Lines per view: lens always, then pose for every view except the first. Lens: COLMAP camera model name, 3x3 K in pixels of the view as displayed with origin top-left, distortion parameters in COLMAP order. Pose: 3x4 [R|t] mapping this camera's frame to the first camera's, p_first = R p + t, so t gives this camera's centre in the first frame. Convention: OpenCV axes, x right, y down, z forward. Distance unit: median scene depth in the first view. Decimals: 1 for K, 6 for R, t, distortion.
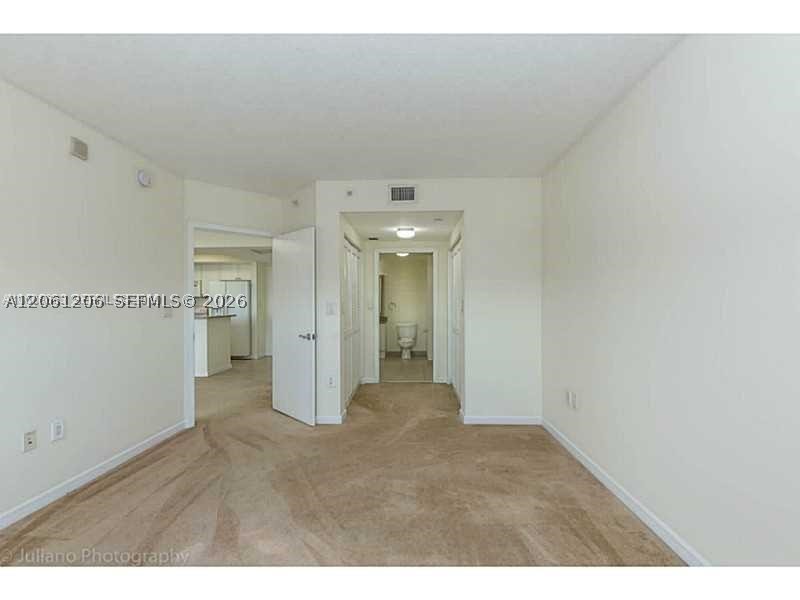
lens RADIAL K [[360.1, 0, 400.6], [0, 360.1, 301.4], [0, 0, 1]] dist [-0.001864, -0.000554]
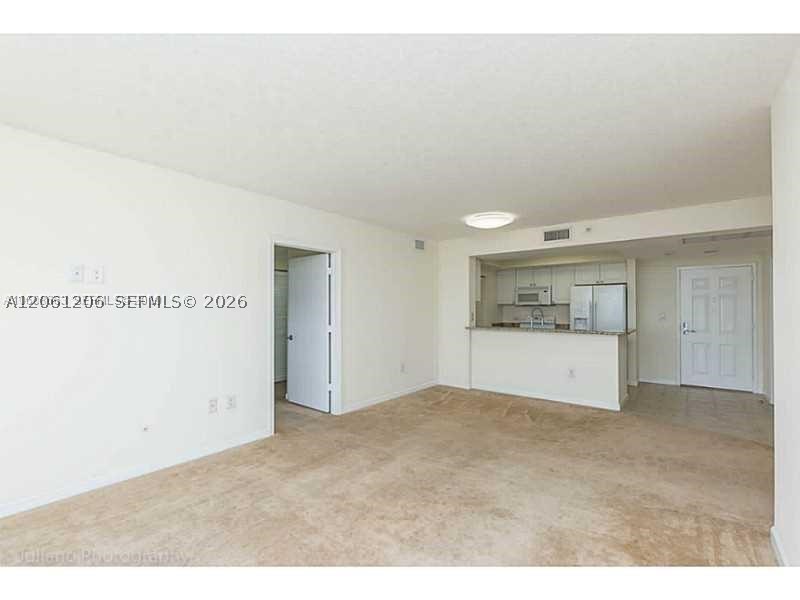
lens RADIAL K [[360.1, 0, 398.5], [0, 360.1, 302.2], [0, 0, 1]] dist [-0.001864, -0.000554]
pose [[0.780958, -0.007052, -0.624544, -0.301375], [-0.004551, 0.999845, -0.016980, -0.001532], [0.624568, 0.016103, 0.780805, 0.089098]]
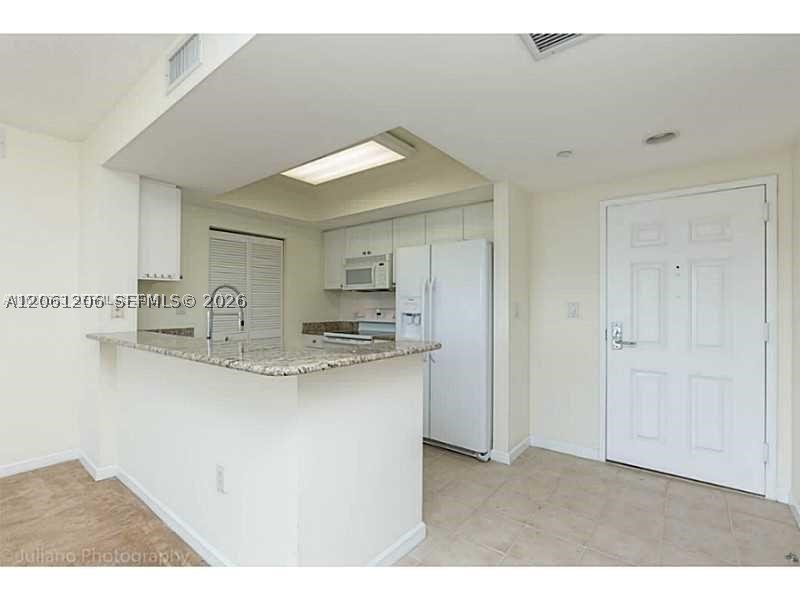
lens RADIAL K [[382.2, 0, 400.4], [0, 382.2, 303.0], [0, 0, 1]] dist [0.003812, 0.000979]
pose [[0.790242, 0.001067, -0.612794, -0.245379], [0.000340, 0.999998, 0.002179, 0.005094], [0.612794, -0.001930, 0.790240, 0.620924]]
